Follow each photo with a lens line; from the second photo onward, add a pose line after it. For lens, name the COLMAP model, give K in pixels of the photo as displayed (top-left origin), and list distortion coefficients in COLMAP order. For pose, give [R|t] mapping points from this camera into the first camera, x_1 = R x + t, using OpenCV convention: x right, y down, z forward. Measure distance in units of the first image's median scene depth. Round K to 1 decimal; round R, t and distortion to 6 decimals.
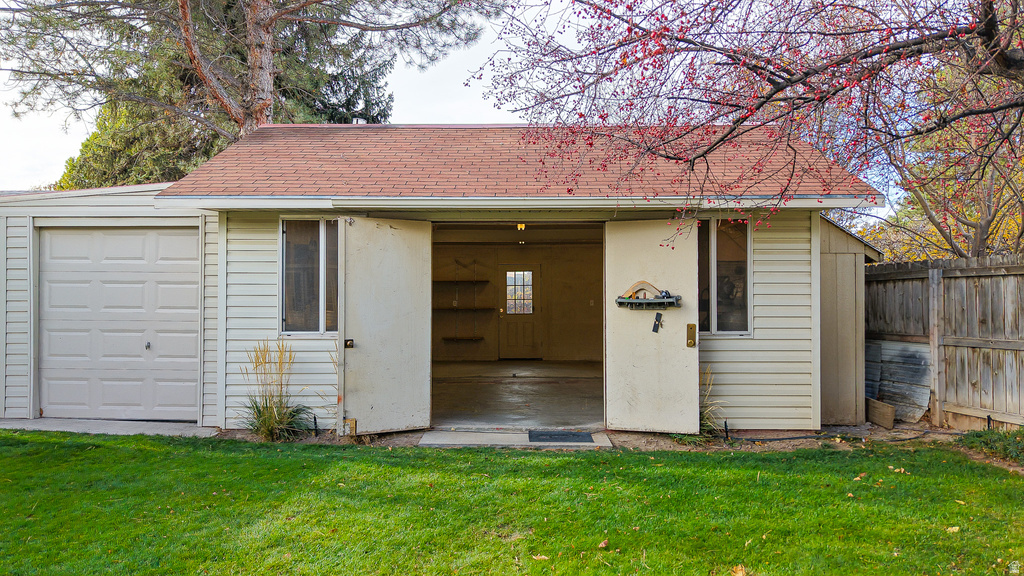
lens RADIAL K [[685.9, 0, 515.9], [0, 685.9, 293.8], [0, 0, 1]] dist [0.020702, -0.031263]
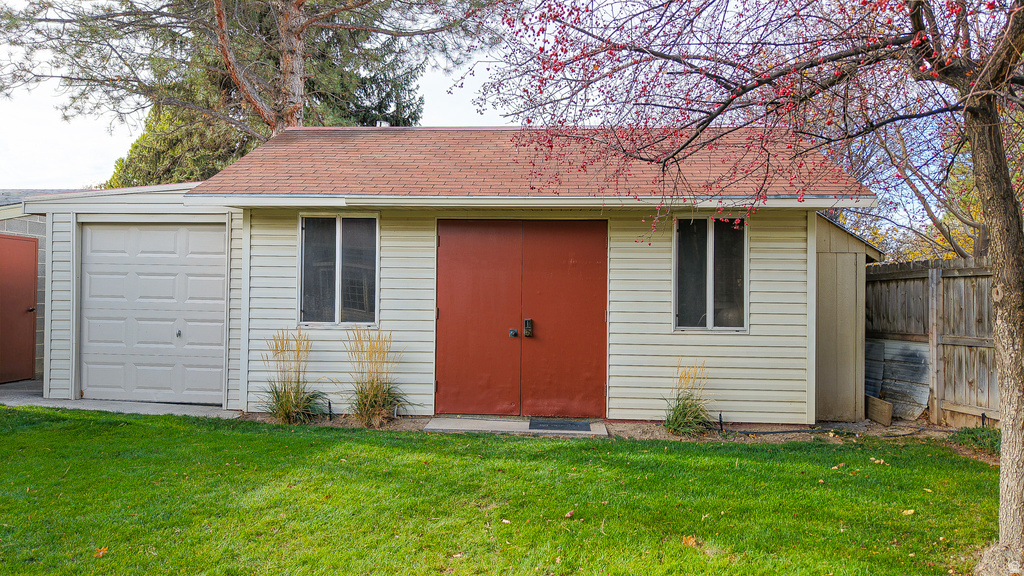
lens RADIAL K [[685.9, 0, 515.9], [0, 685.9, 293.7], [0, 0, 1]] dist [0.020702, -0.031263]
pose [[0.998557, 0.010731, -0.052625, 0.049995], [-0.010806, 0.999941, -0.001137, 0.008834], [0.052610, 0.001704, 0.998614, -0.048158]]
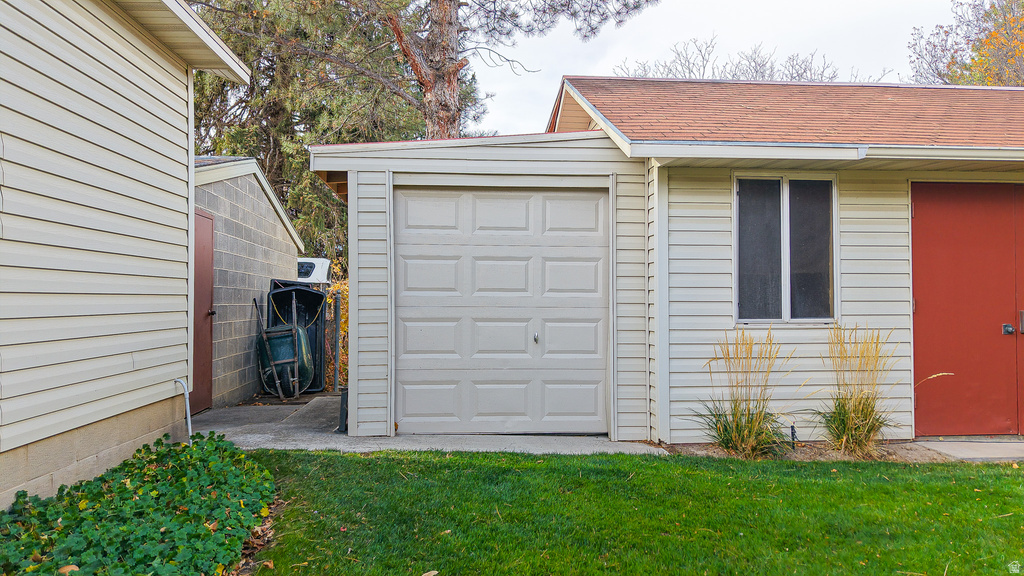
lens RADIAL K [[685.9, 0, 520.8], [0, 685.9, 291.1], [0, 0, 1]] dist [0.020702, -0.031263]
pose [[0.995293, 0.000601, 0.096914, -0.658946], [0.000081, 0.999975, -0.007035, 0.027797], [-0.096915, 0.007010, 0.995268, 0.232758]]
